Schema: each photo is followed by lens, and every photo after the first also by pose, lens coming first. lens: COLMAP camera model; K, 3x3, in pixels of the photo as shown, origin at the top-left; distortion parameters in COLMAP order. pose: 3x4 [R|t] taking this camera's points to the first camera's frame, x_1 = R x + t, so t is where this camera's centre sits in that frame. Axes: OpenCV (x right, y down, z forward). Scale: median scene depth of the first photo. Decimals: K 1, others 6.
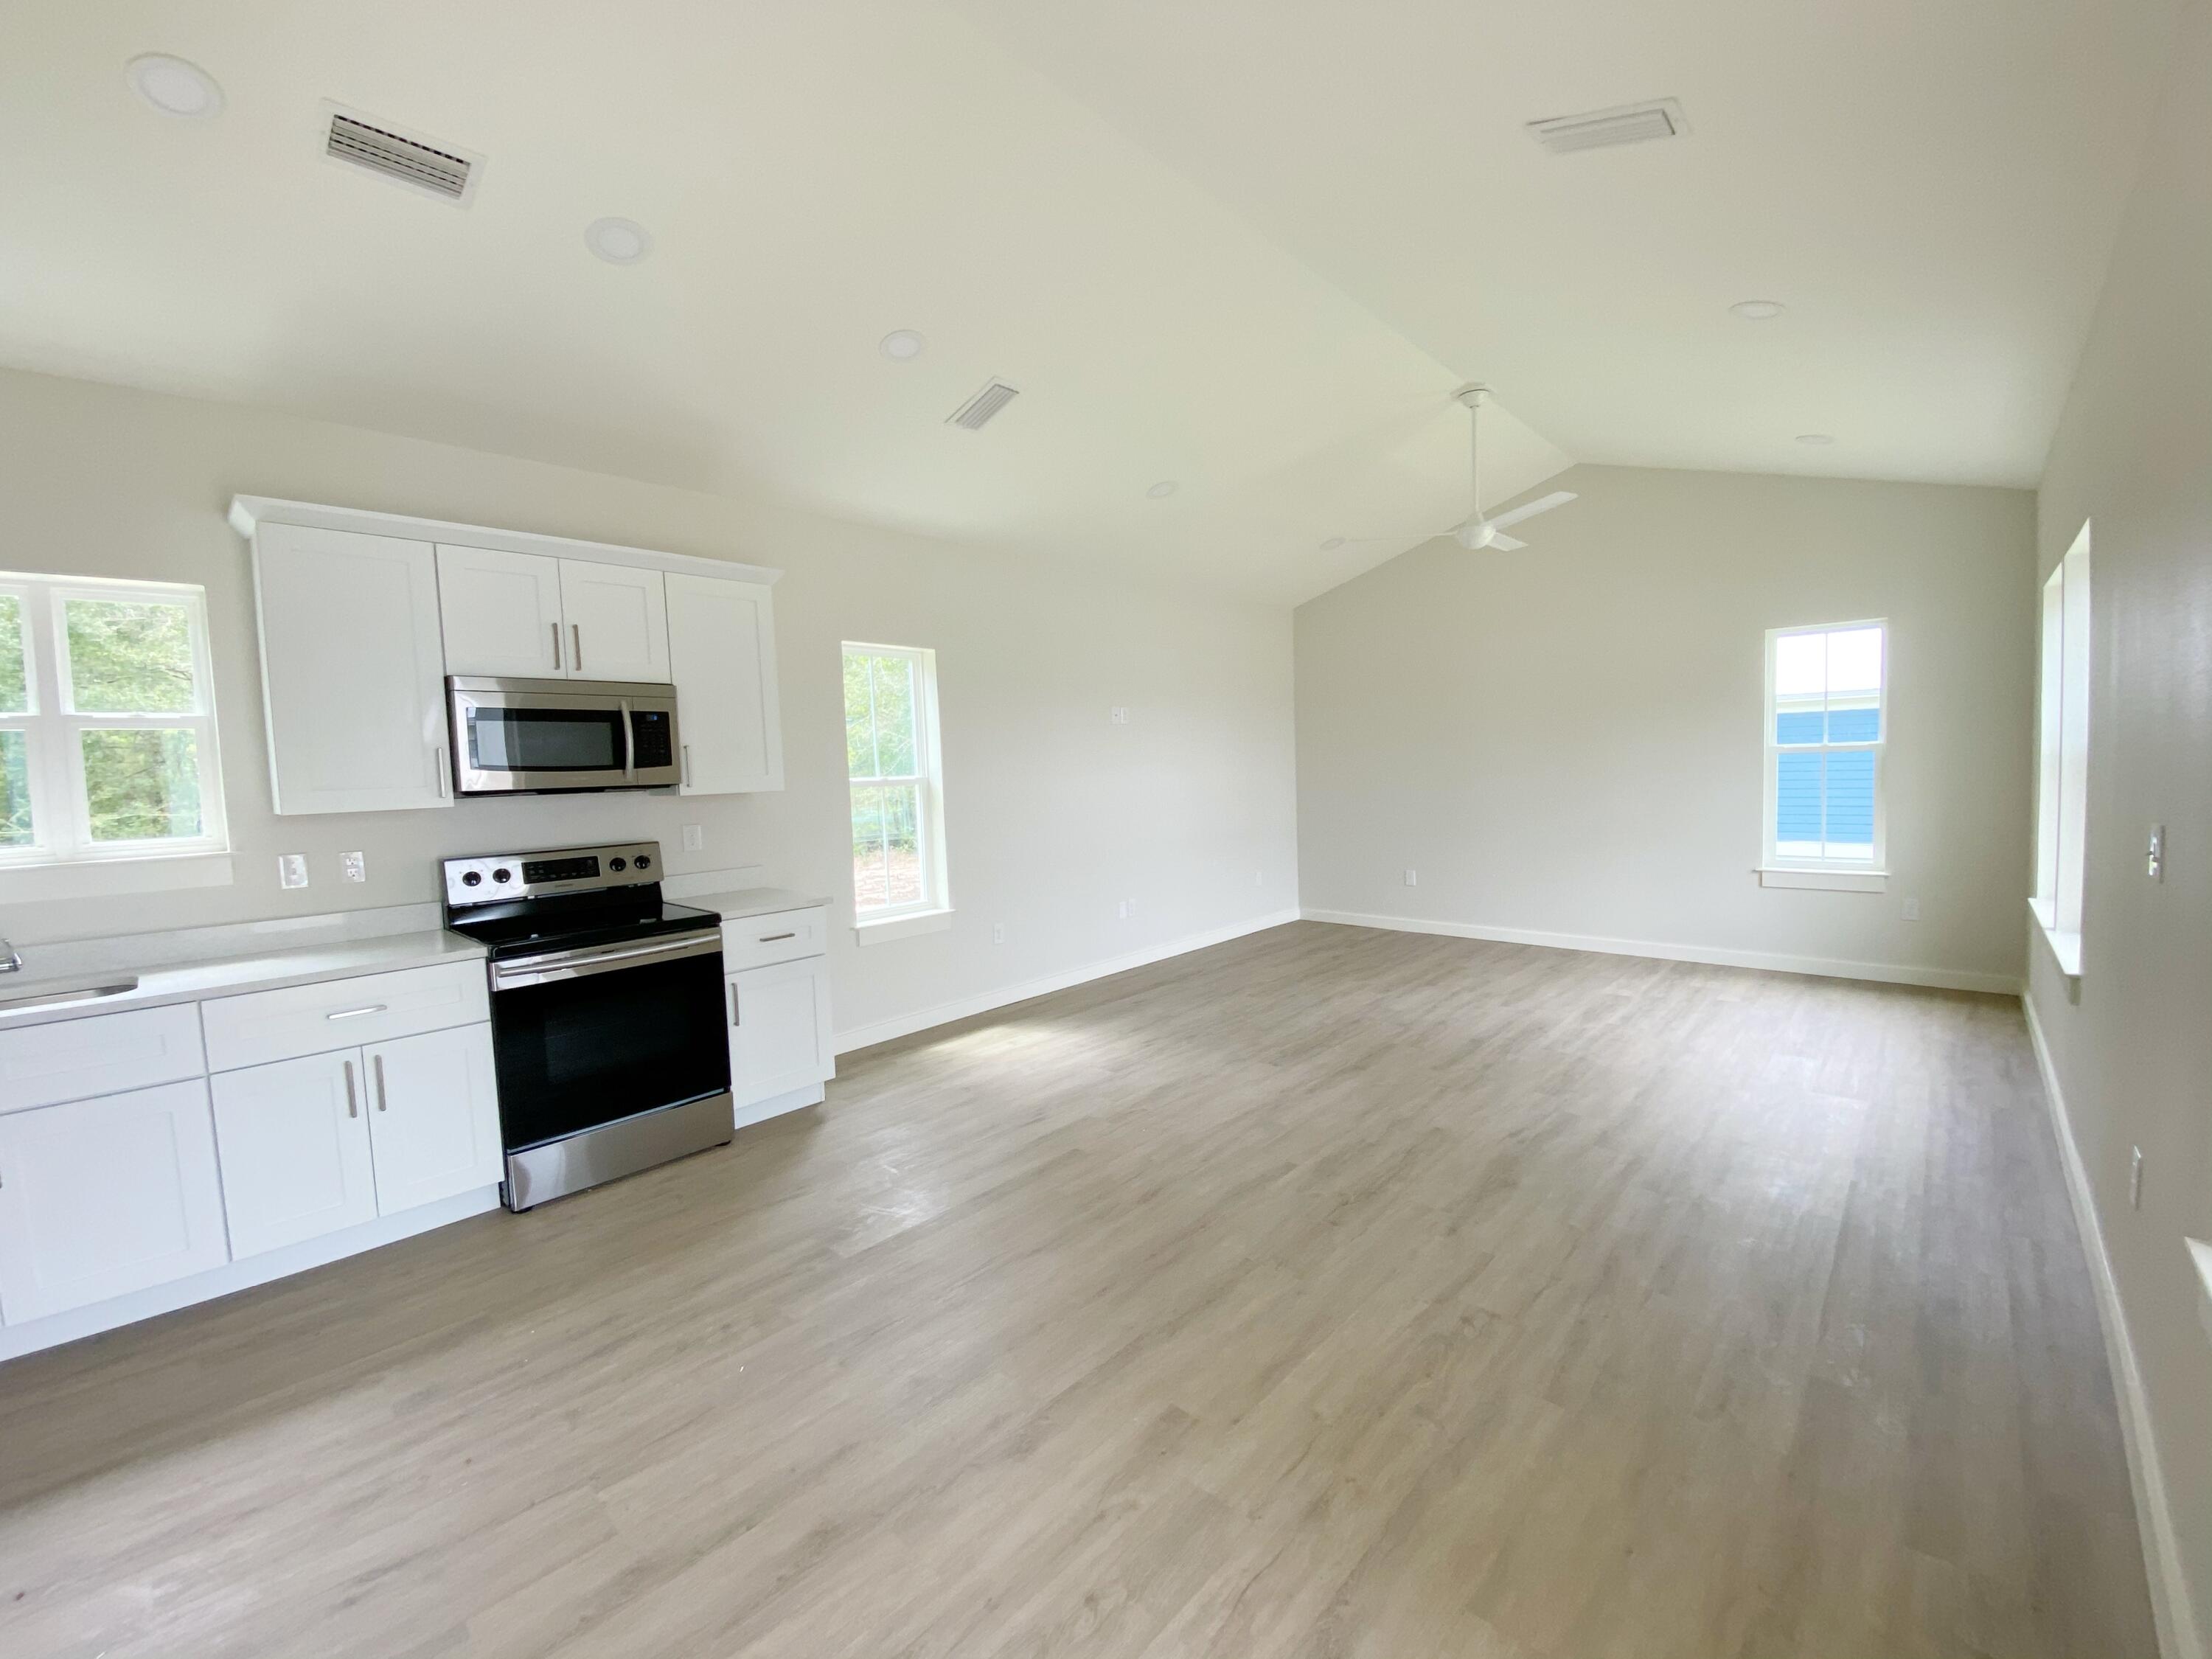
lens RADIAL K [[913.8, 0, 1113.0], [0, 913.8, 826.4], [0, 0, 1]] dist [-0.001269, -0.008342]
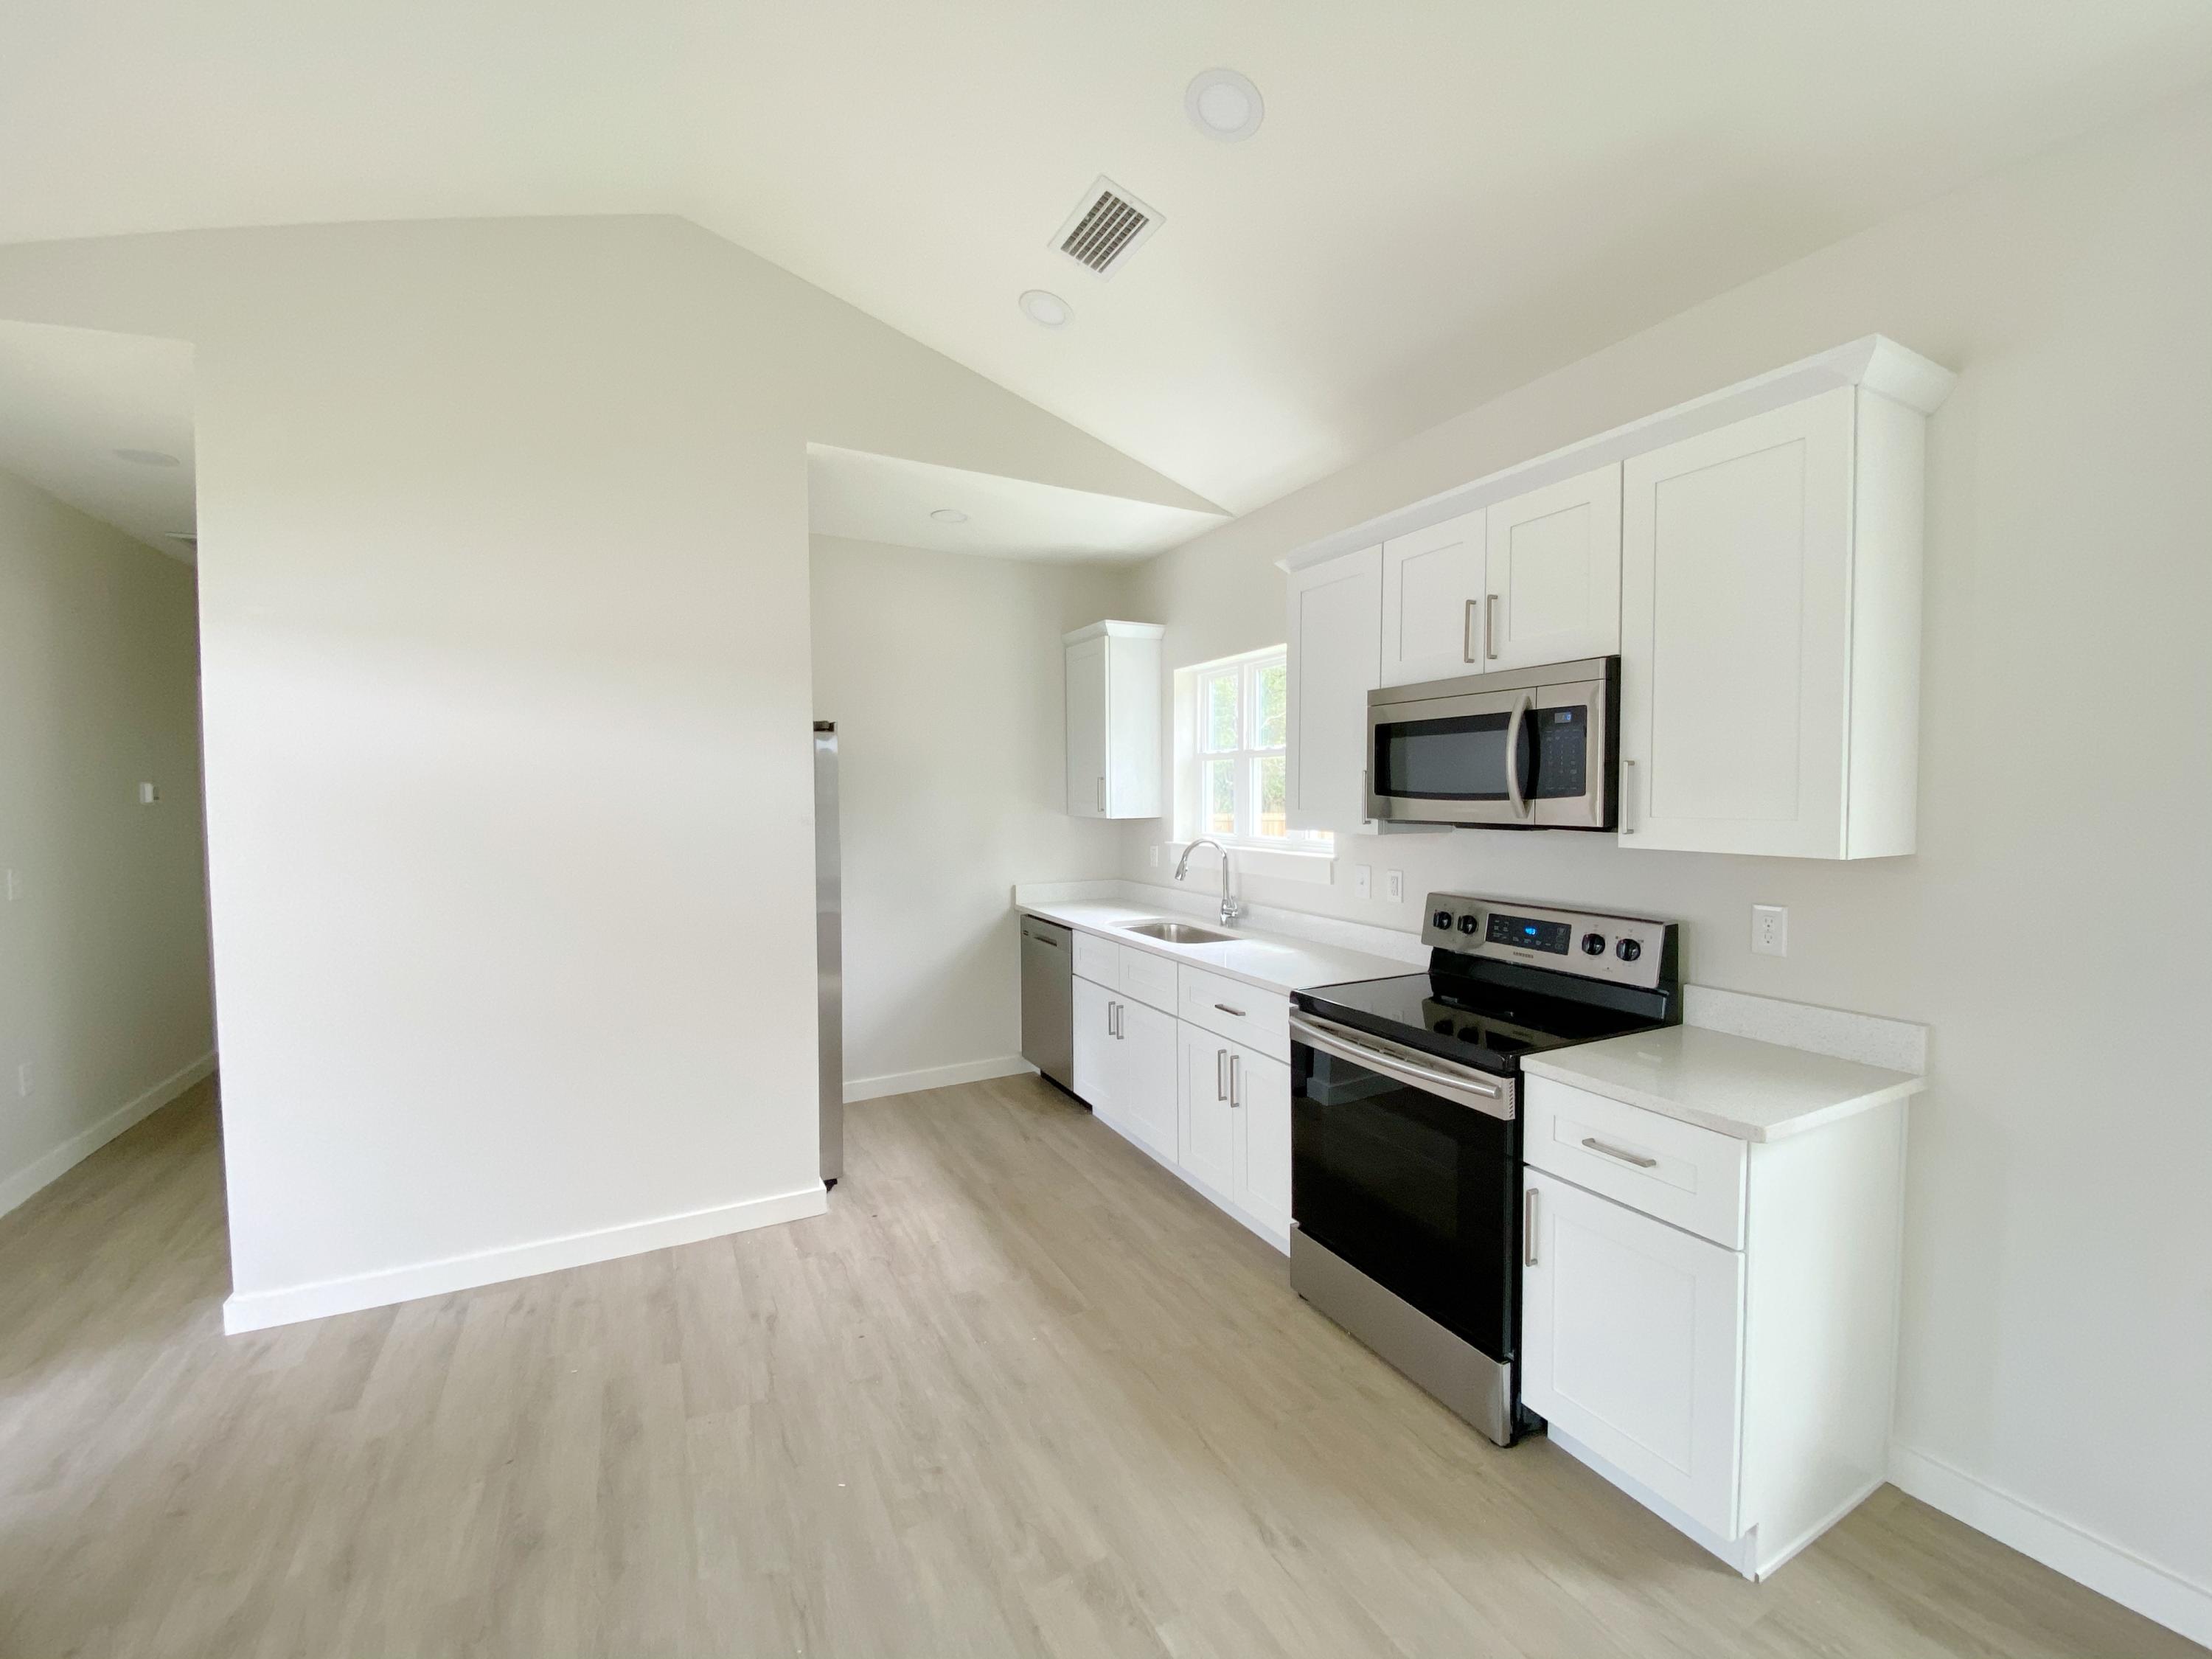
lens RADIAL K [[913.8, 0, 1116.1], [0, 913.8, 818.4], [0, 0, 1]] dist [-0.001269, -0.008342]
pose [[-0.338851, 0.070511, -0.938194, 0.250139], [-0.052390, 0.994226, 0.093645, -0.129957], [0.939380, 0.080884, -0.333200, 1.288799]]
